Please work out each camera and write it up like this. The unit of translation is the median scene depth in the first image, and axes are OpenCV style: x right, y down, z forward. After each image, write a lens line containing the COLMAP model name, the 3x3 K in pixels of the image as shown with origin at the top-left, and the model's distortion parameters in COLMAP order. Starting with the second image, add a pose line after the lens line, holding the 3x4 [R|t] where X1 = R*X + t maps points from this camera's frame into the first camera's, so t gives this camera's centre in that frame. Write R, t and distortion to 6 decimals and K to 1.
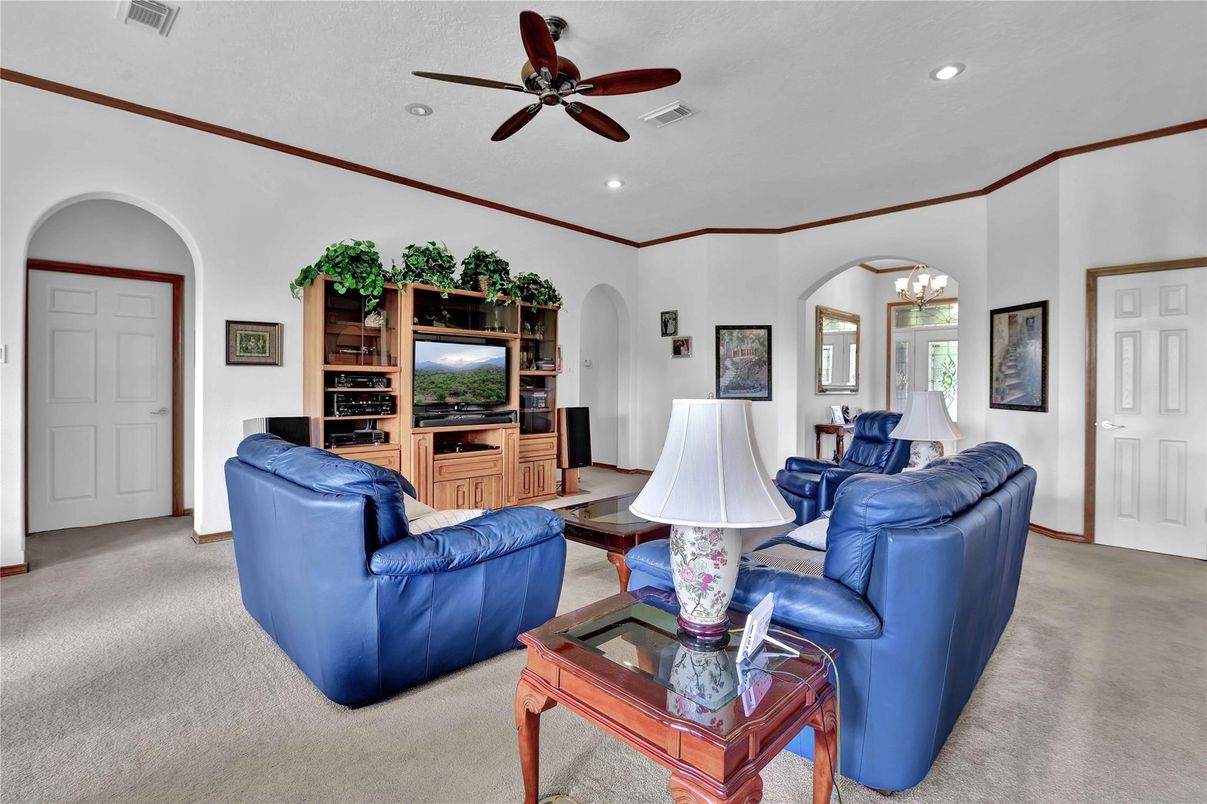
lens RADIAL K [[553.9, 0, 601.5], [0, 553.9, 397.7], [0, 0, 1]] dist [-0.011005, -0.000849]
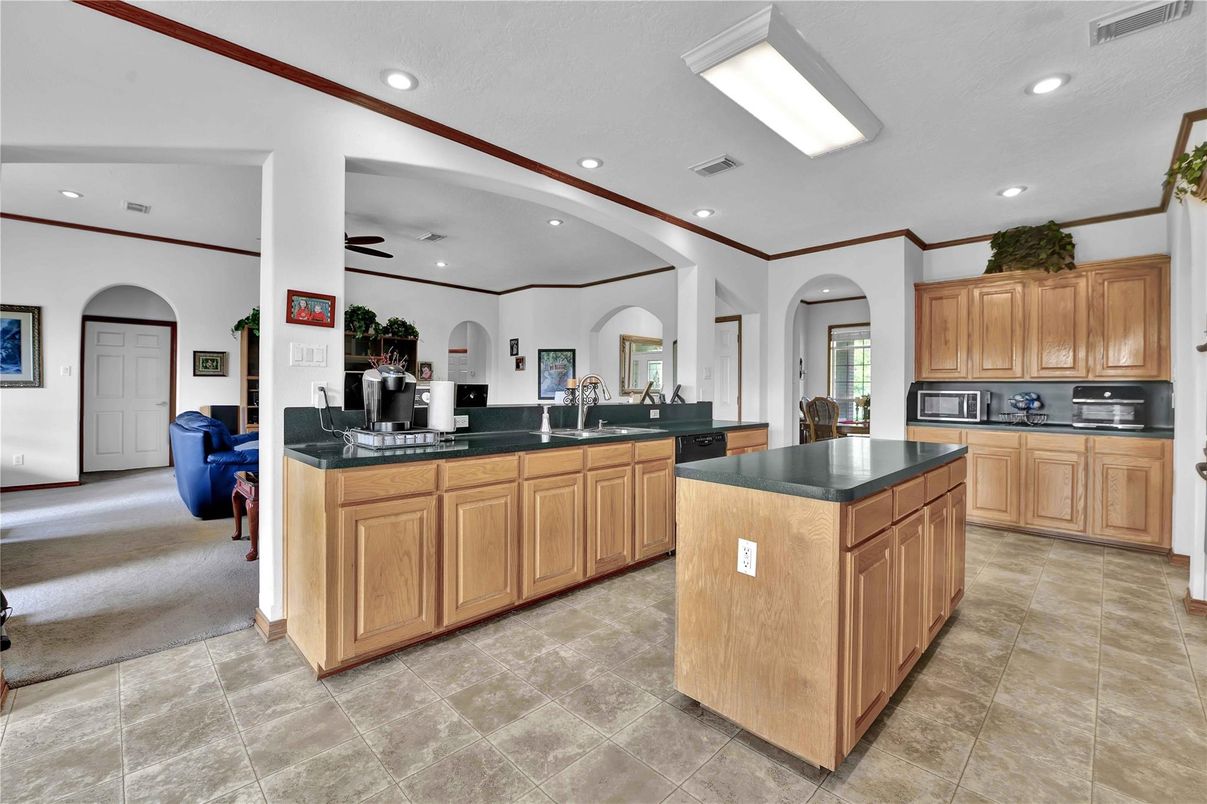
lens RADIAL K [[505.2, 0, 607.3], [0, 505.2, 397.9], [0, 0, 1]] dist [-0.018717, 0.000483]
pose [[0.999910, 0.002593, -0.013138, 0.531501], [-0.002708, 0.999958, -0.008739, 0.016039], [0.013114, 0.008774, 0.999876, -0.461078]]
